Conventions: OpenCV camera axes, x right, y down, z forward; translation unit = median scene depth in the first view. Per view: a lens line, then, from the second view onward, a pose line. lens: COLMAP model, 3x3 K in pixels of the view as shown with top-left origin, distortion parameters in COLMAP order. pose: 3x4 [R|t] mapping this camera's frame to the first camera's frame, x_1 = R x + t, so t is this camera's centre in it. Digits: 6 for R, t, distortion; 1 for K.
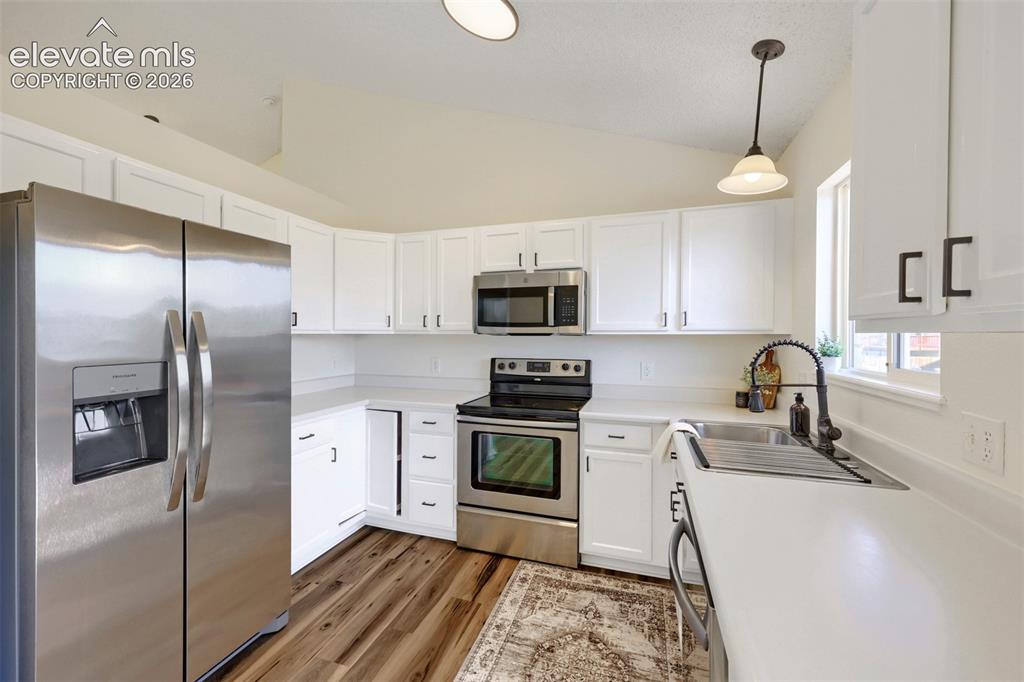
lens RADIAL K [[408.8, 0, 503.2], [0, 408.8, 337.3], [0, 0, 1]] dist [0.004053, -0.000061]
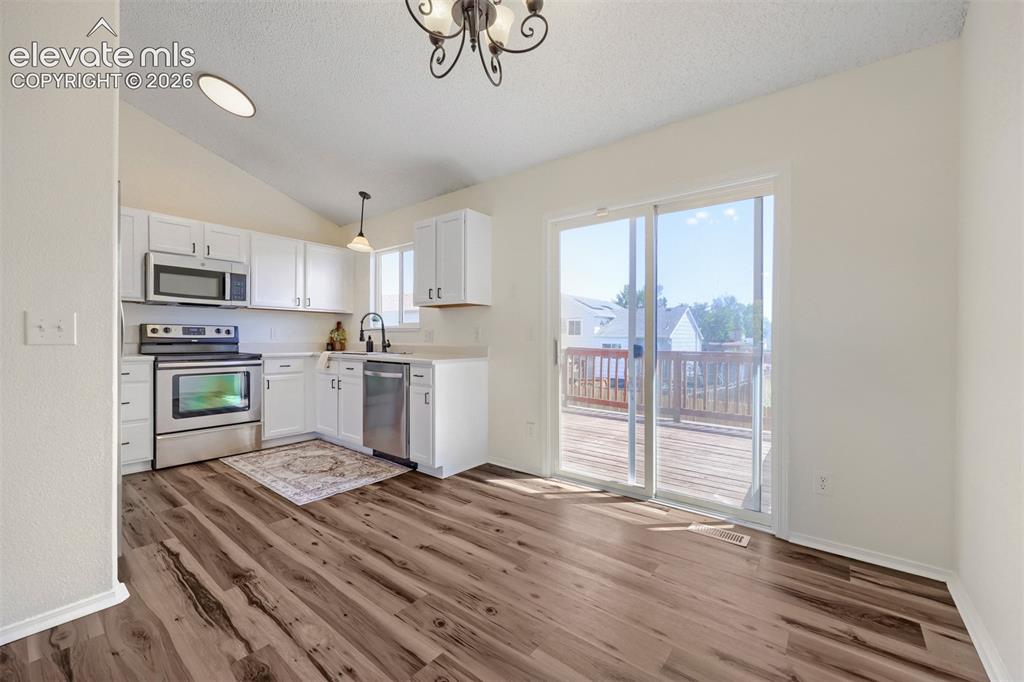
lens RADIAL K [[408.8, 0, 505.1], [0, 408.8, 339.8], [0, 0, 1]] dist [0.004053, -0.000061]
pose [[0.339903, -0.002515, 0.940457, -0.908317], [-0.003645, 0.999985, 0.003992, 0.104166], [-0.940454, -0.004785, 0.339888, -0.415664]]
